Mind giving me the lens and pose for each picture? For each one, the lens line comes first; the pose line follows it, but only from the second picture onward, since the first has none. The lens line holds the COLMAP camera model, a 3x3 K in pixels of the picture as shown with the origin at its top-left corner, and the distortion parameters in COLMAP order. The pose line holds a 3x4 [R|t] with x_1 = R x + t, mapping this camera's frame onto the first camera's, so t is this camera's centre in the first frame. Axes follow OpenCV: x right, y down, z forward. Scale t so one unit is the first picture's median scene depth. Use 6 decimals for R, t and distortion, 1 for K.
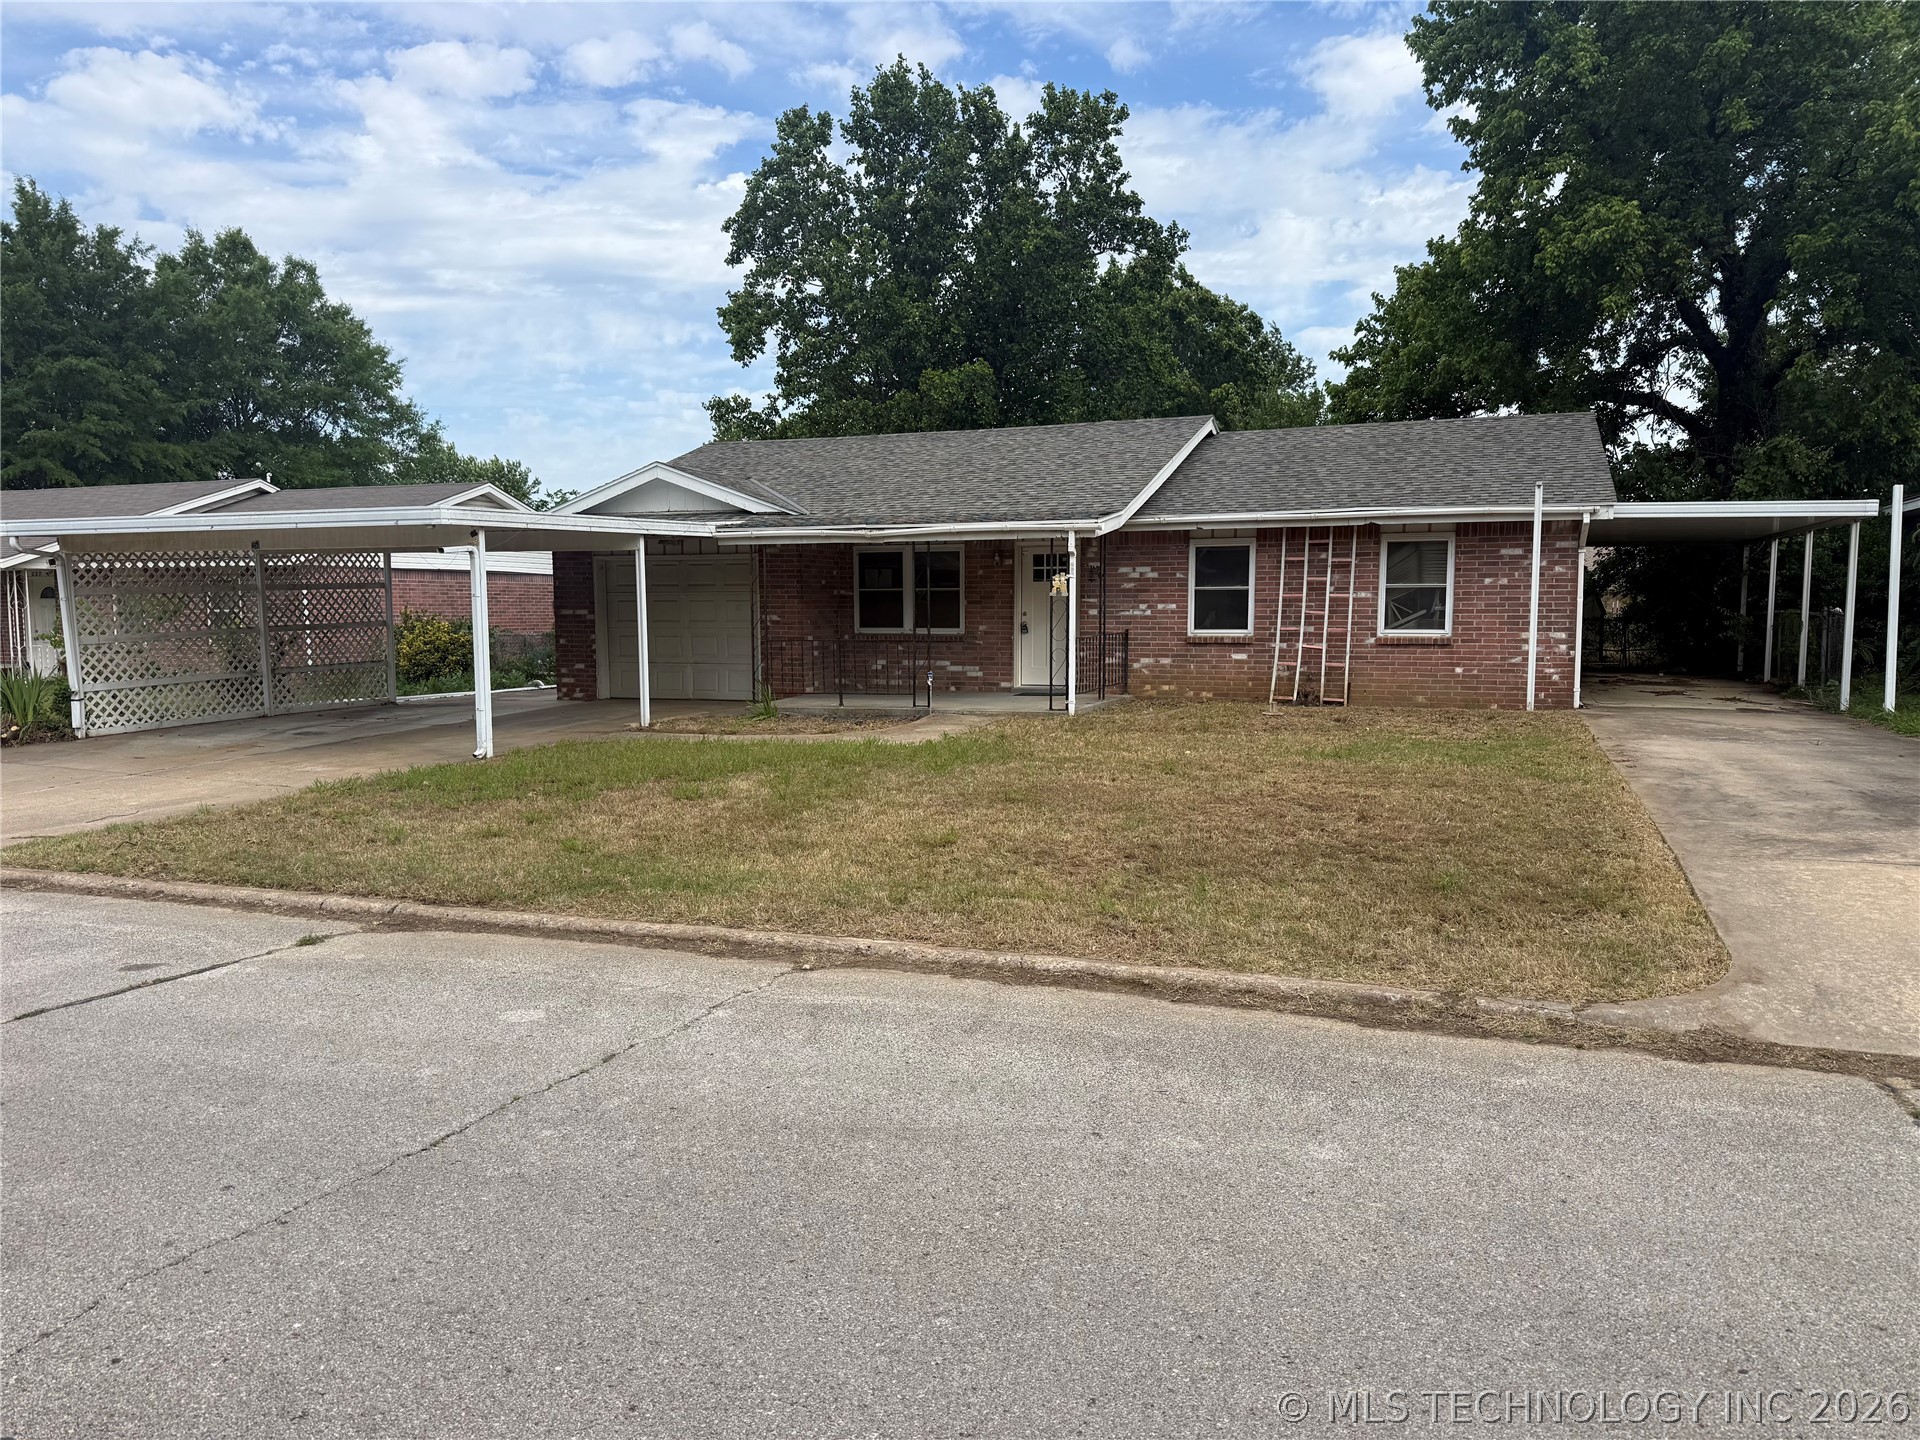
lens RADIAL K [[1341.2, 0, 957.2], [0, 1341.2, 728.3], [0, 0, 1]] dist [0.045668, -0.003221]
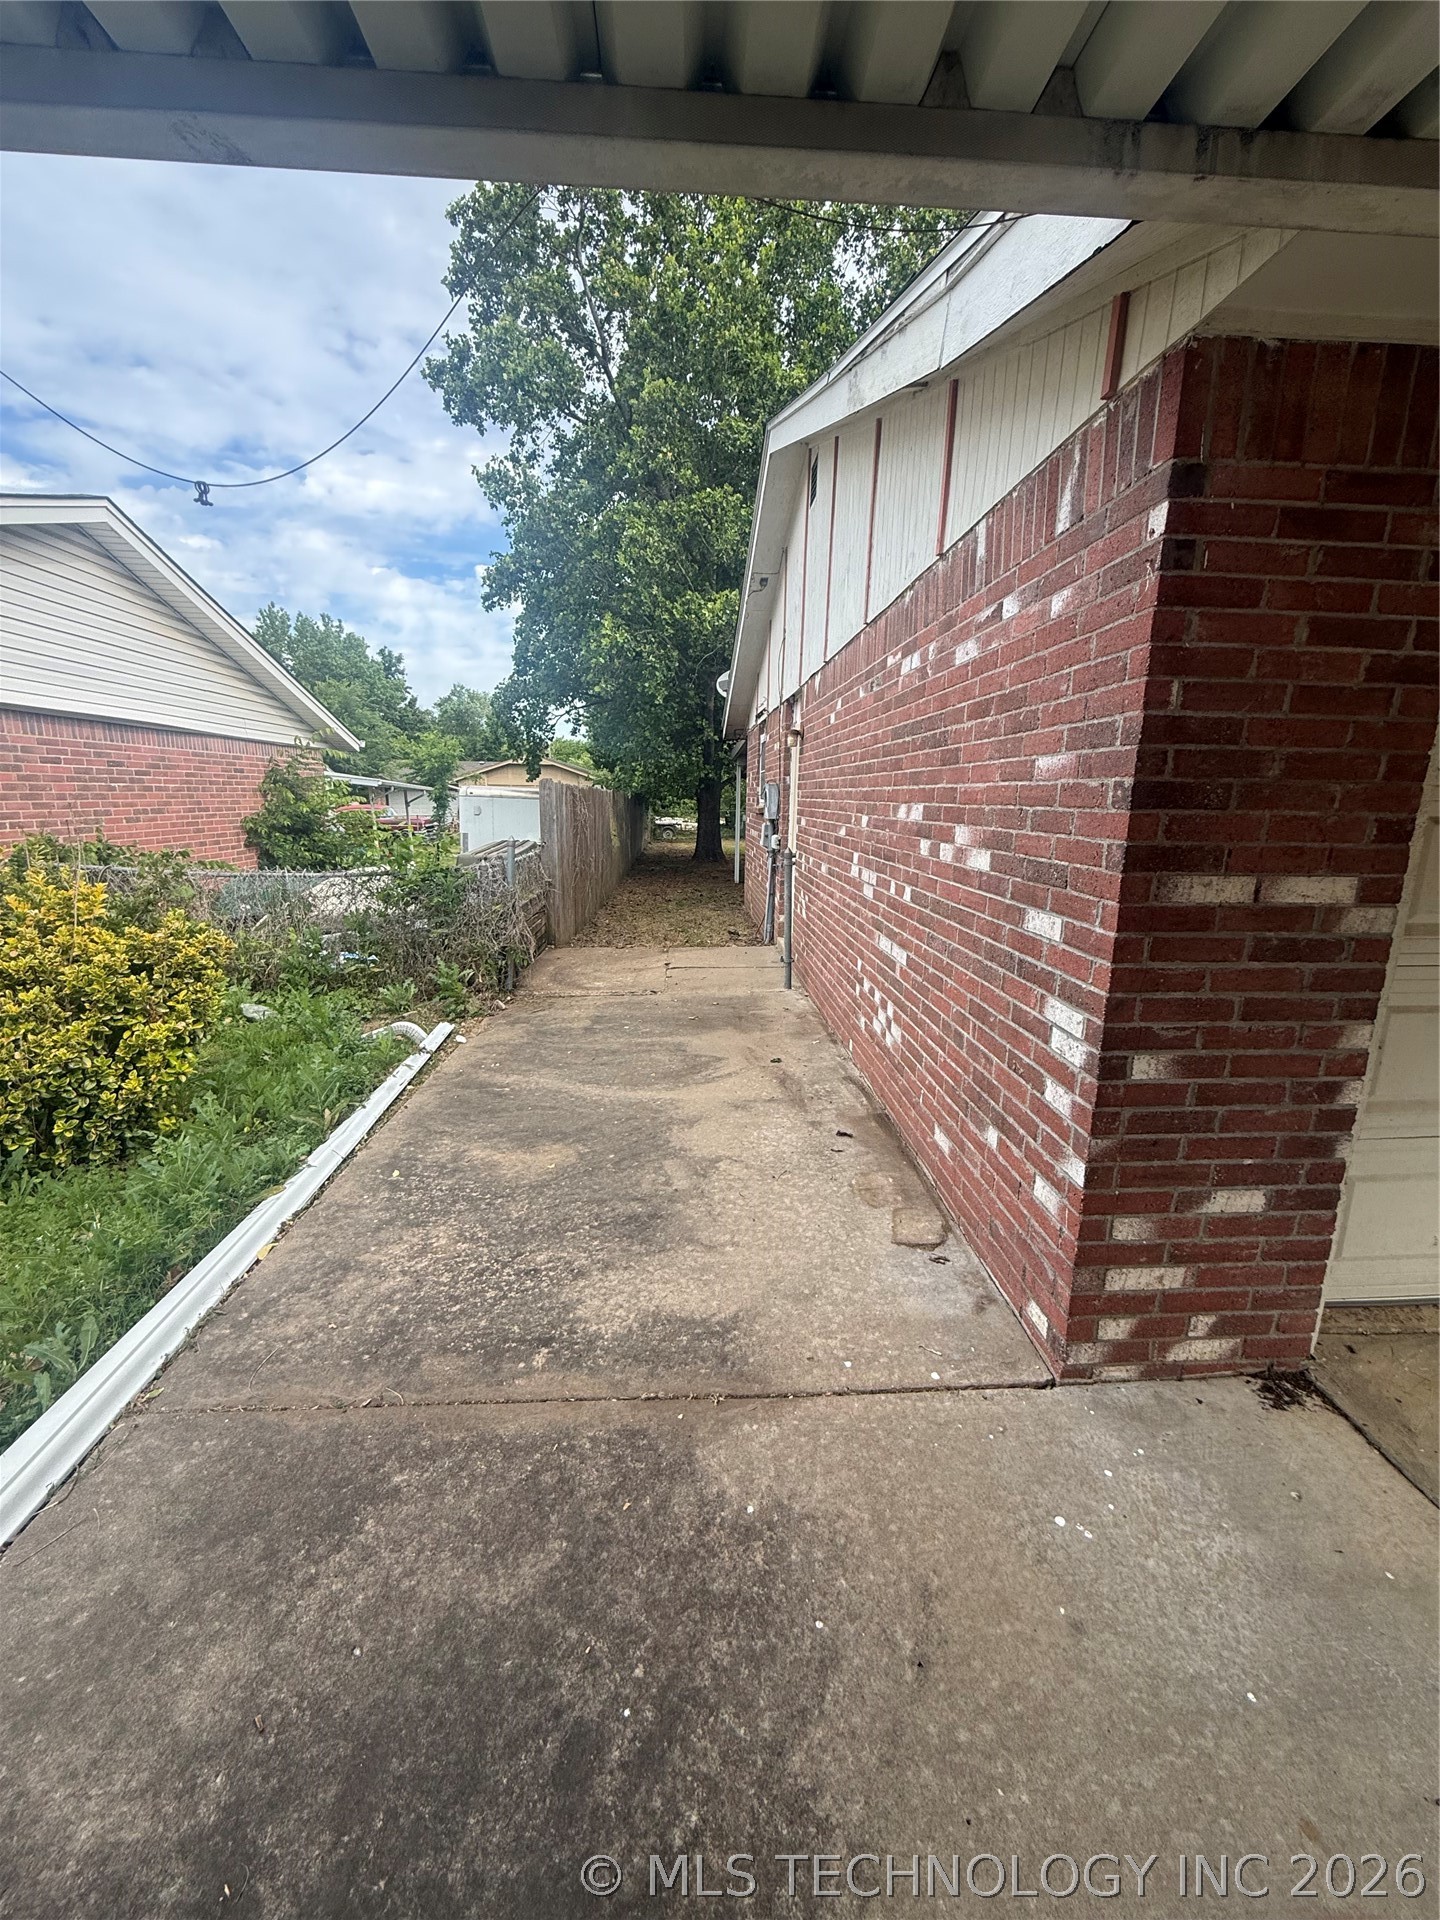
lens RADIAL K [[772.5, 0, 718.8], [0, 772.5, 959.9], [0, 0, 1]] dist [-0.000283, -0.000063]
pose [[0.914194, -0.069630, 0.399250, -0.386098], [0.020994, 0.991944, 0.124925, -0.092492], [-0.404732, -0.105824, 0.908291, 0.959747]]
